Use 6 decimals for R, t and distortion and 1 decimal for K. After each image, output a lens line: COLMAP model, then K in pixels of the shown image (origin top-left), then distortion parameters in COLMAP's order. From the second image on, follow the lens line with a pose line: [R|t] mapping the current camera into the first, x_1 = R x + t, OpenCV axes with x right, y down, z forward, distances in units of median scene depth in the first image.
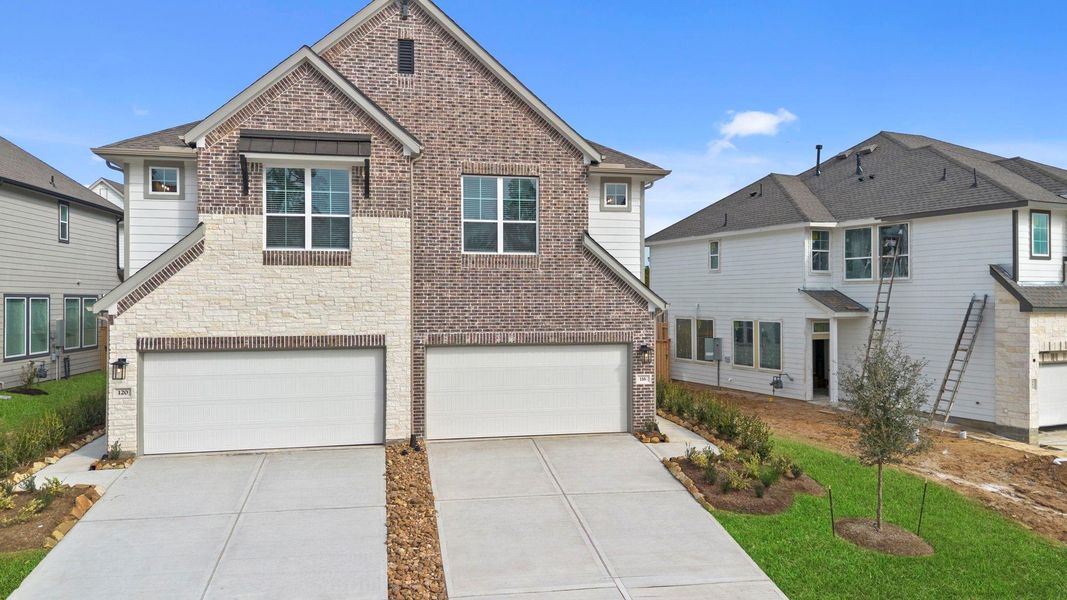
lens RADIAL K [[777.0, 0, 534.9], [0, 777.0, 298.2], [0, 0, 1]] dist [0.048076, -0.032551]
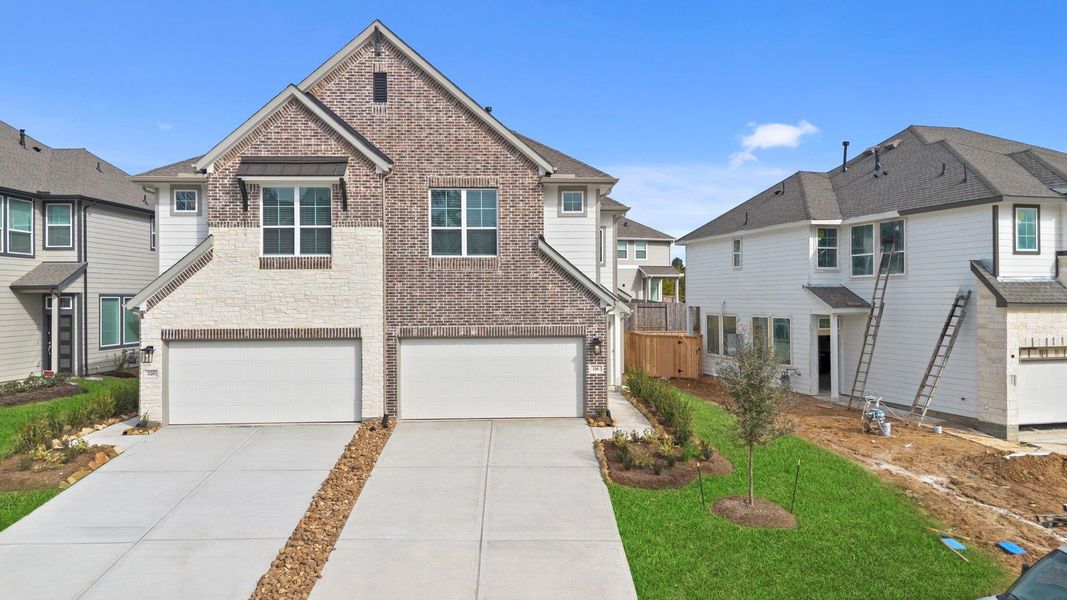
lens RADIAL K [[777.0, 0, 536.5], [0, 777.0, 297.8], [0, 0, 1]] dist [0.048076, -0.032551]
pose [[0.984828, -0.003600, -0.173498, 0.258621], [0.004070, 0.999989, 0.002351, 0.000220], [0.173487, -0.003022, 0.984831, -0.098652]]
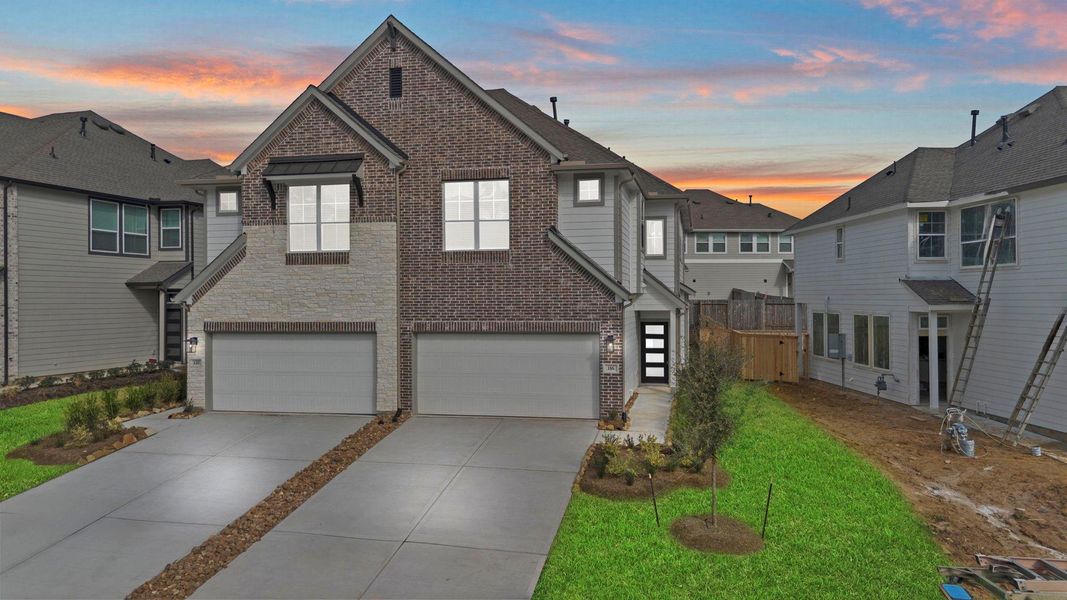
lens RADIAL K [[777.0, 0, 533.7], [0, 777.0, 298.3], [0, 0, 1]] dist [0.048076, -0.032551]
pose [[0.910658, -0.002436, -0.413154, 0.492140], [0.004889, 0.999976, 0.004880, 0.006187], [0.413133, -0.006464, 0.910648, 0.025863]]
